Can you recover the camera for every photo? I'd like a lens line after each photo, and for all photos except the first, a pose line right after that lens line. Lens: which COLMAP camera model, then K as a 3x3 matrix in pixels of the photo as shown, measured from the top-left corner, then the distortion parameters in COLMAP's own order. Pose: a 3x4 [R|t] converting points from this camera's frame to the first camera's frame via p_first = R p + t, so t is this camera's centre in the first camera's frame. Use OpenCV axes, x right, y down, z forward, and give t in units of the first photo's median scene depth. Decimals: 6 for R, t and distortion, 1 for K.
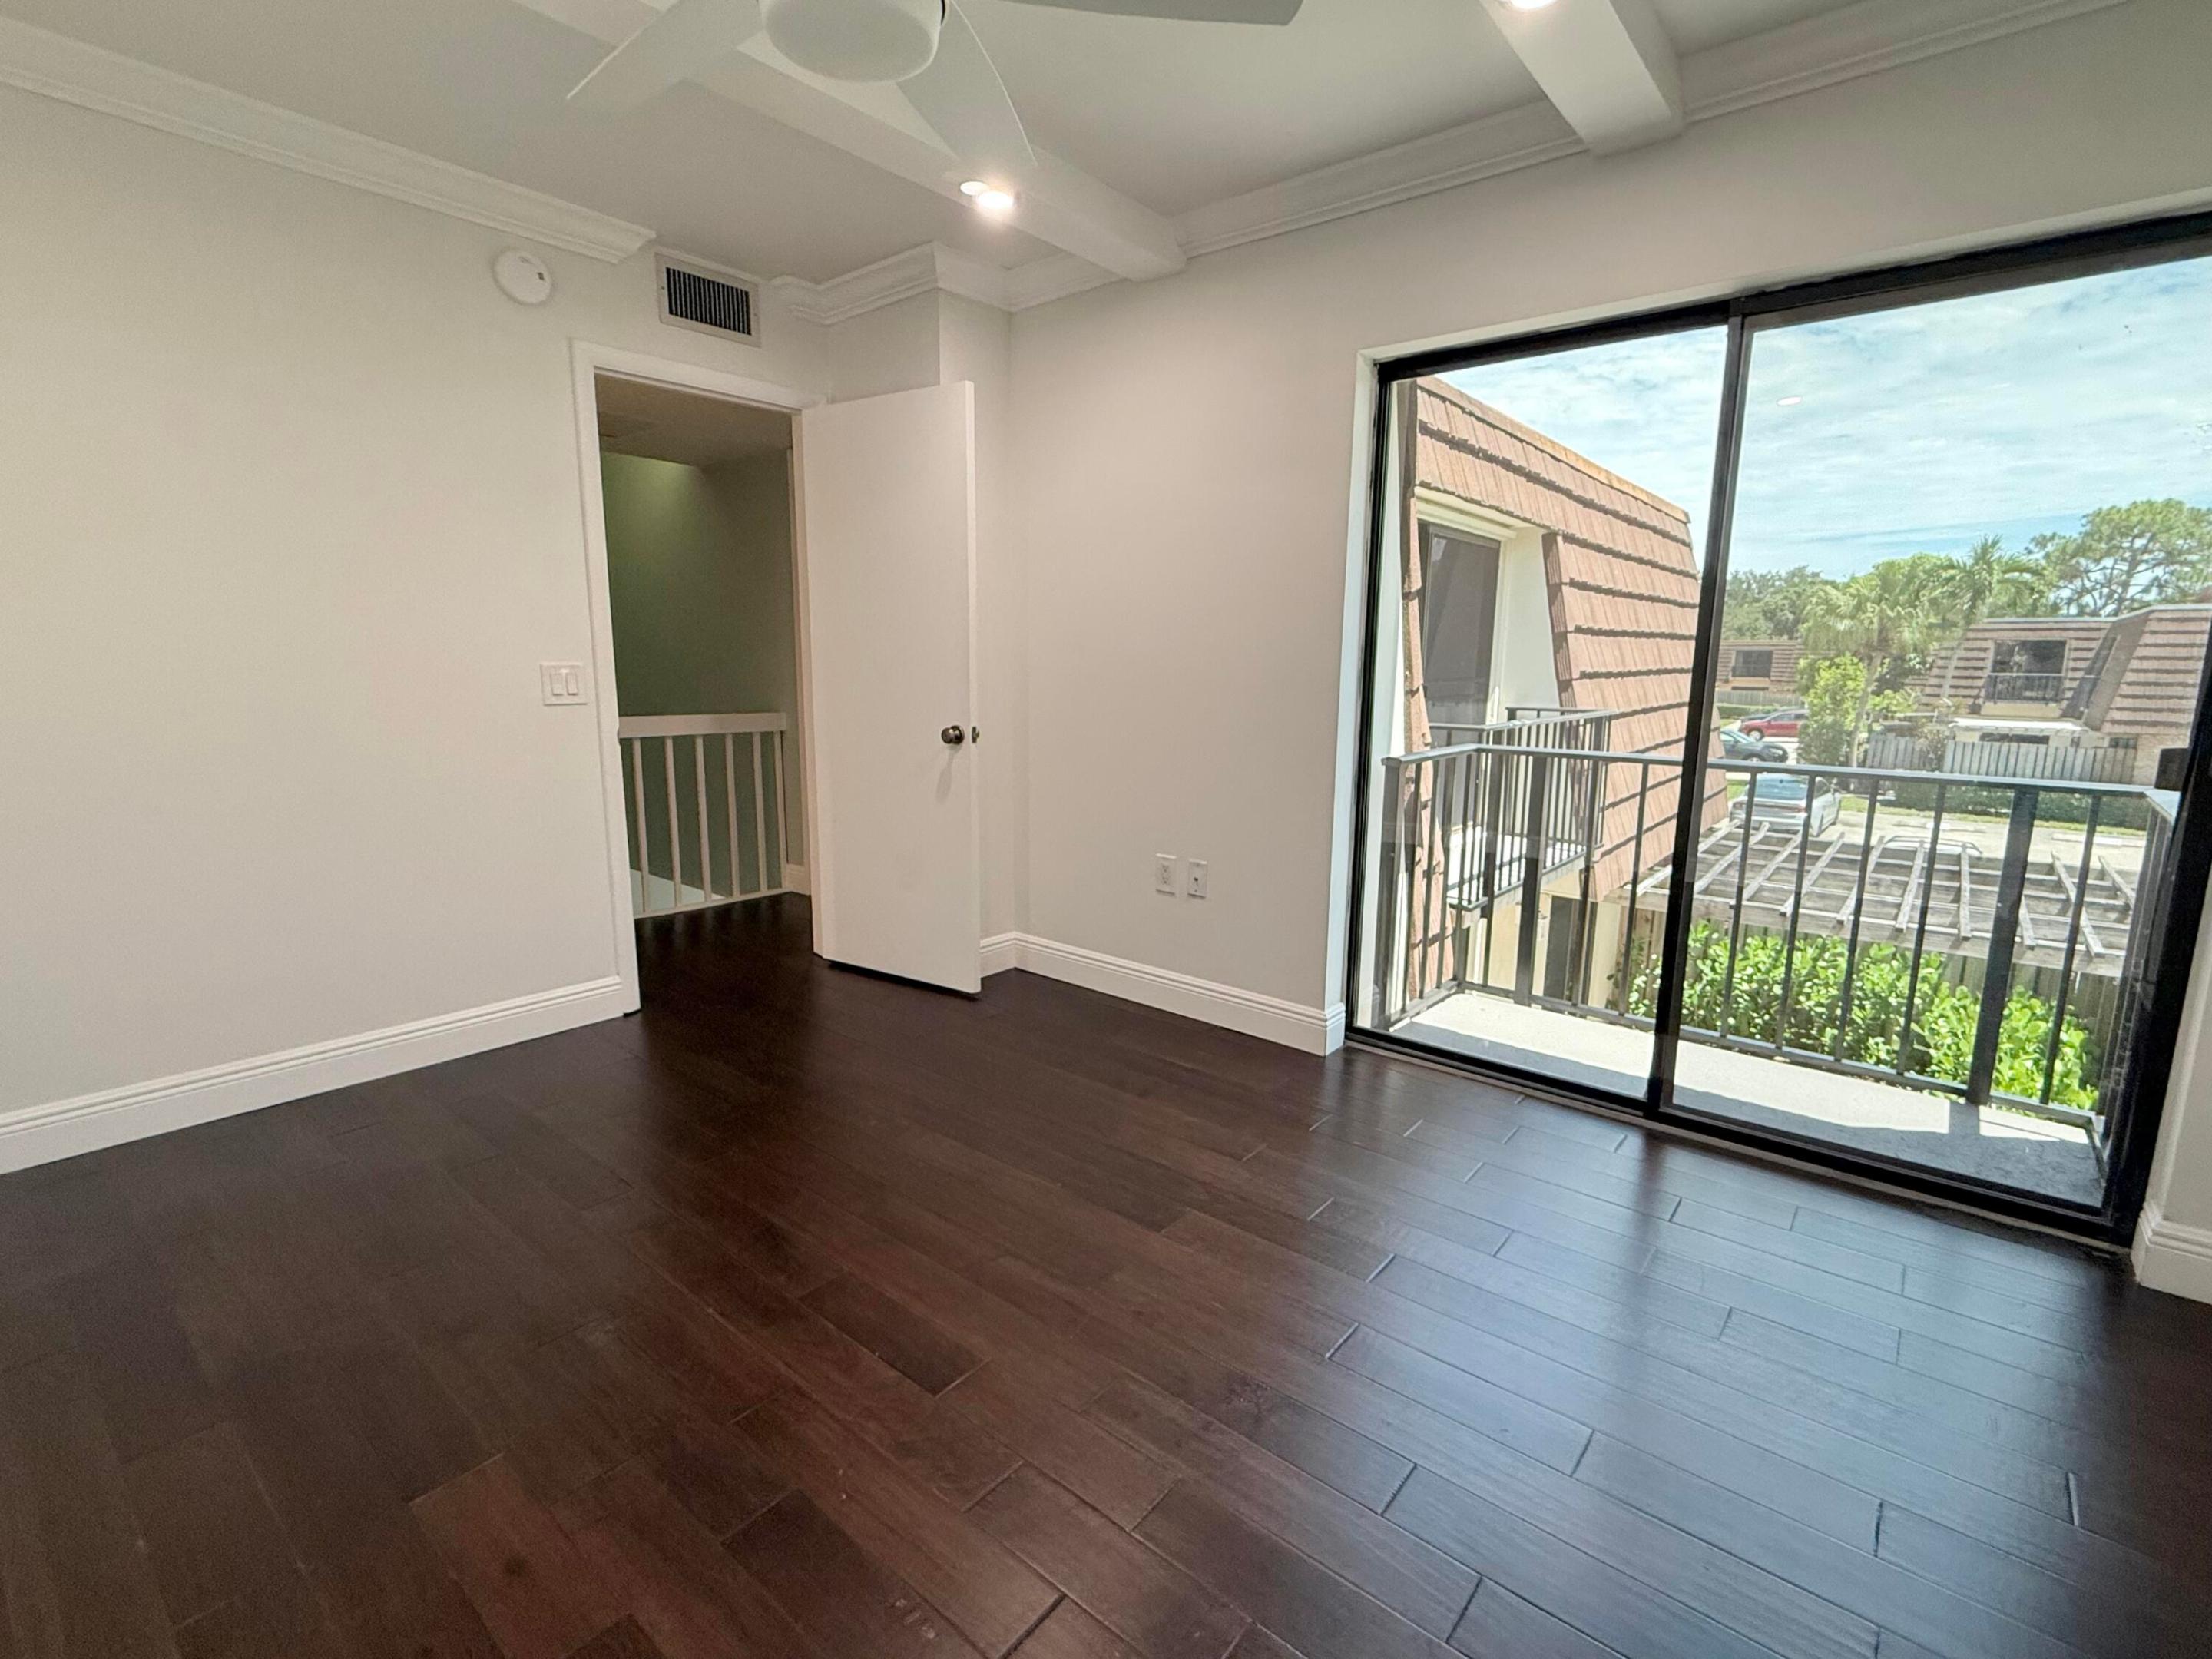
lens RADIAL K [[1018.1, 0, 1103.5], [0, 1018.1, 829.3], [0, 0, 1]] dist [-0.004305, 0.000895]
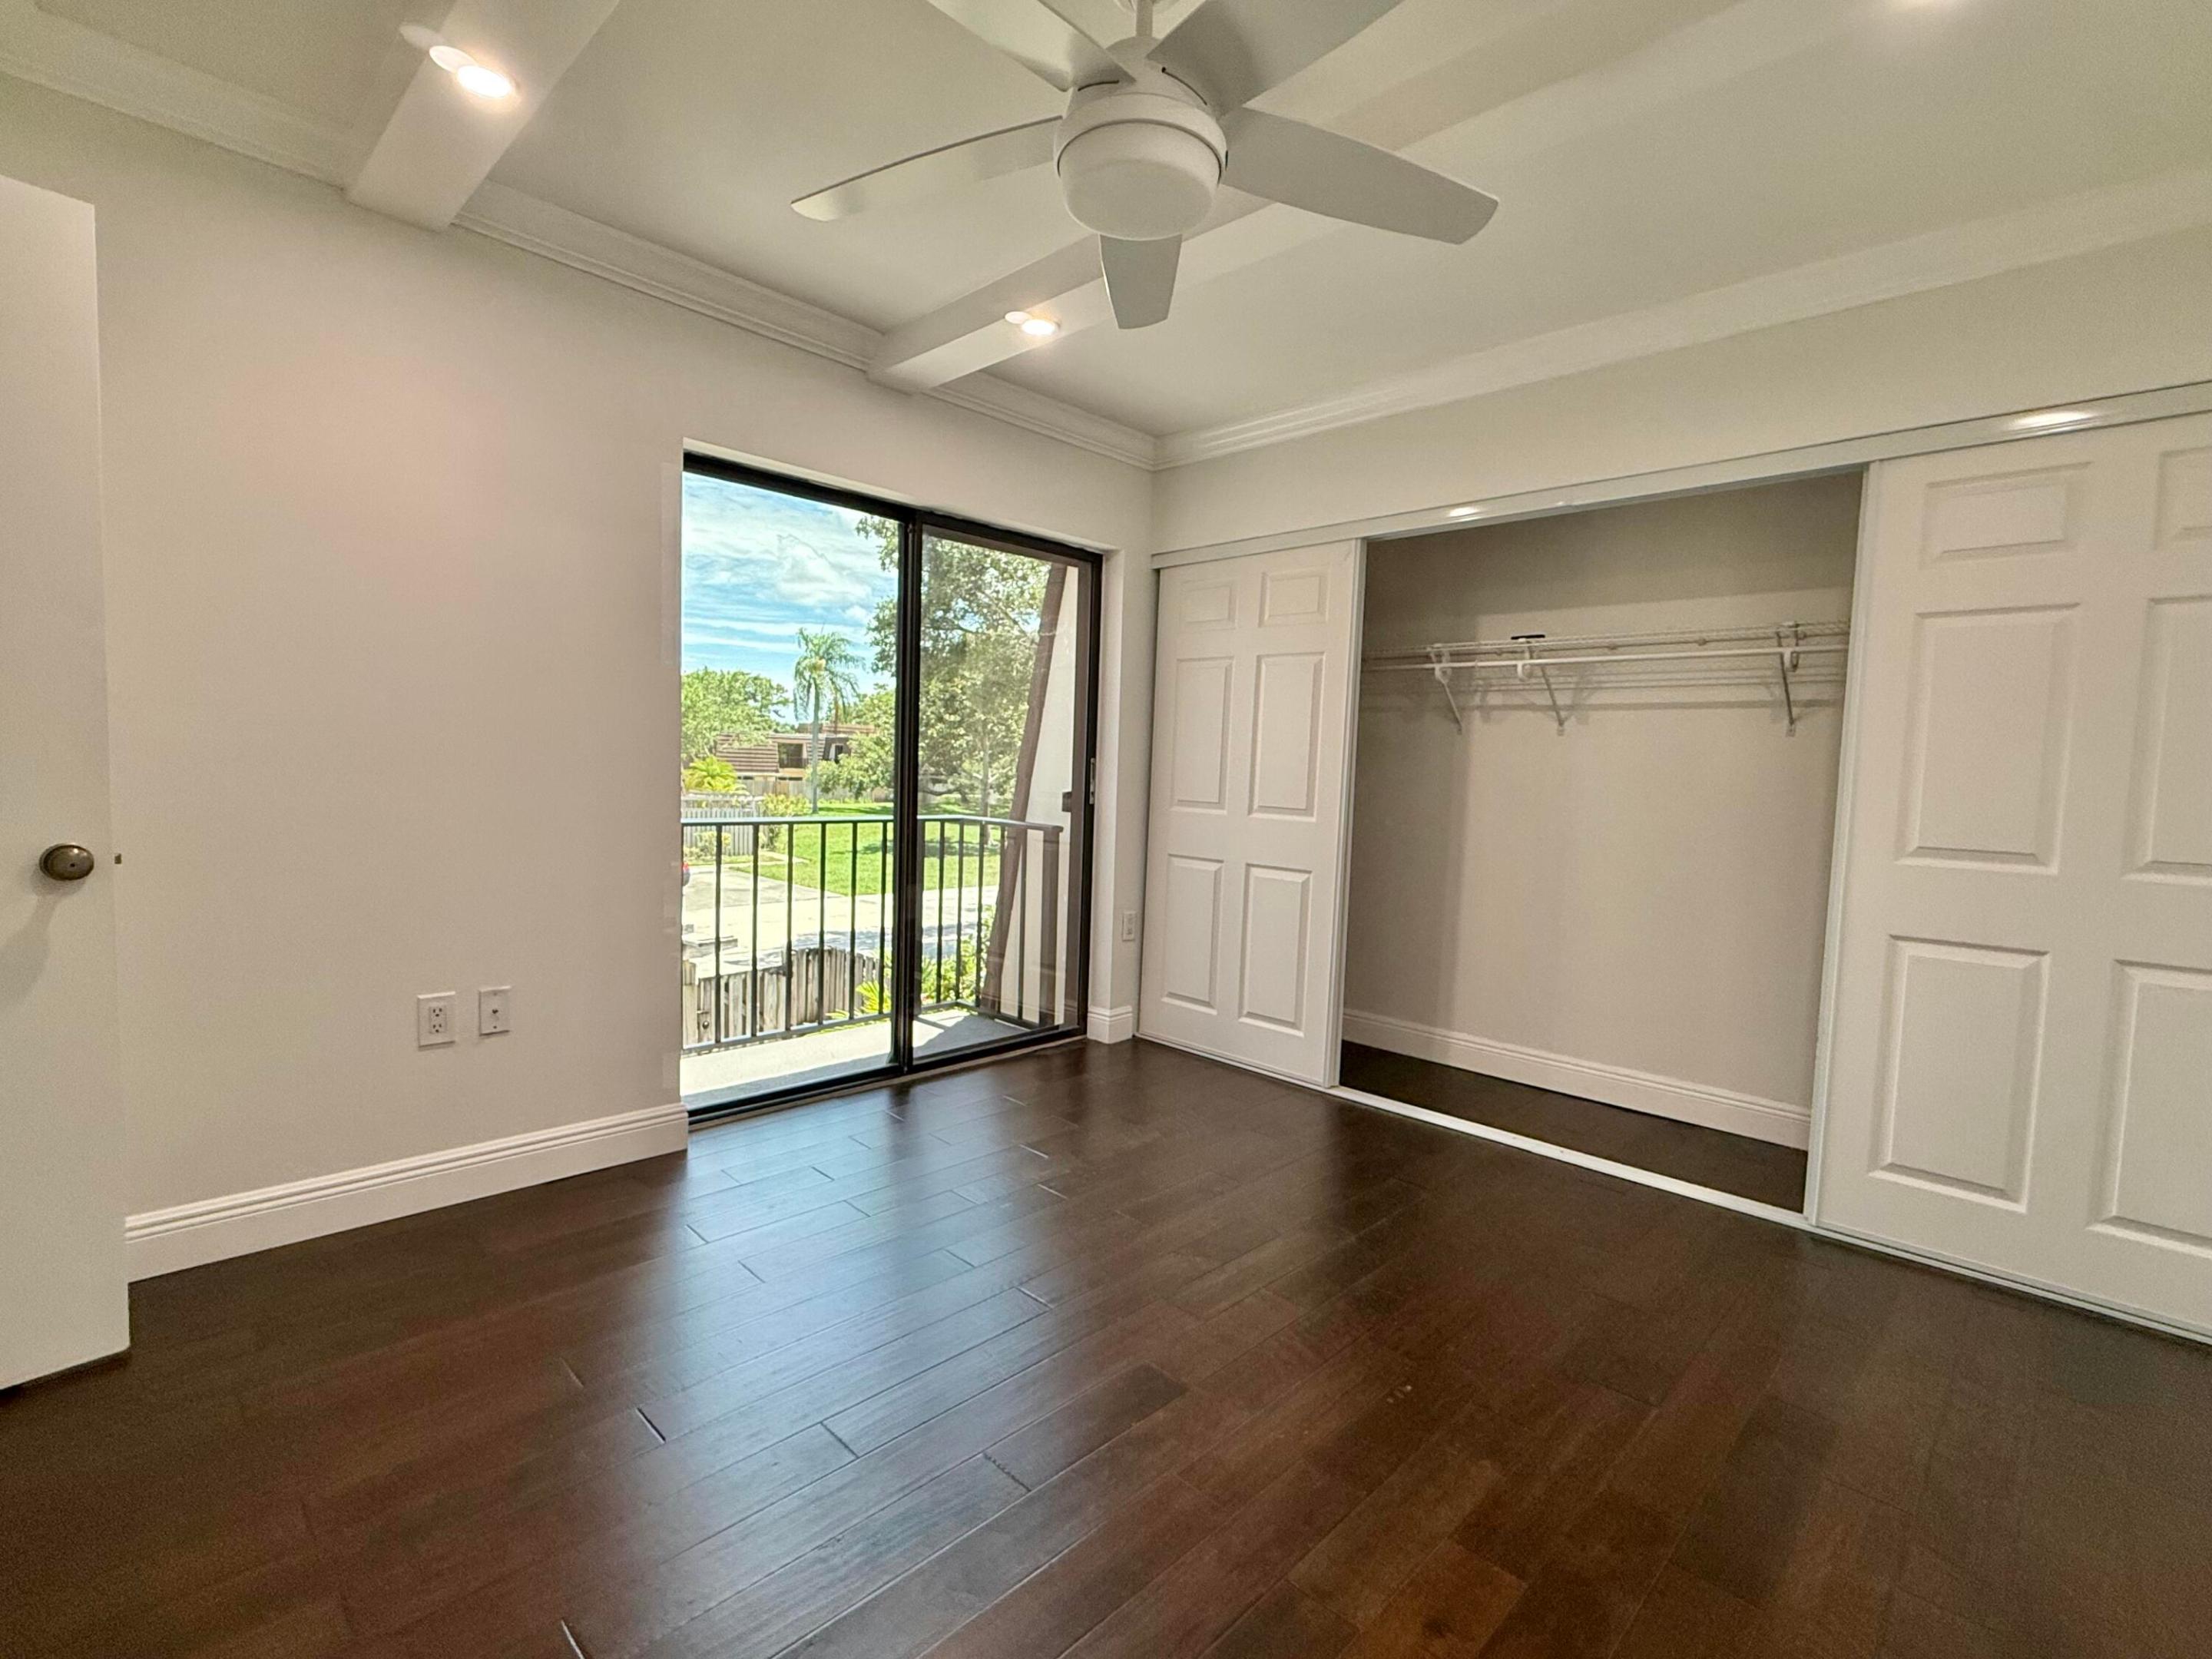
lens RADIAL K [[1018.1, 0, 1099.5], [0, 1018.1, 830.9], [0, 0, 1]] dist [-0.004305, 0.000895]
pose [[0.086056, -0.073278, 0.993592, -0.751109], [0.133152, 0.989191, 0.061421, -0.087834], [-0.987352, 0.127013, 0.094883, 0.541613]]
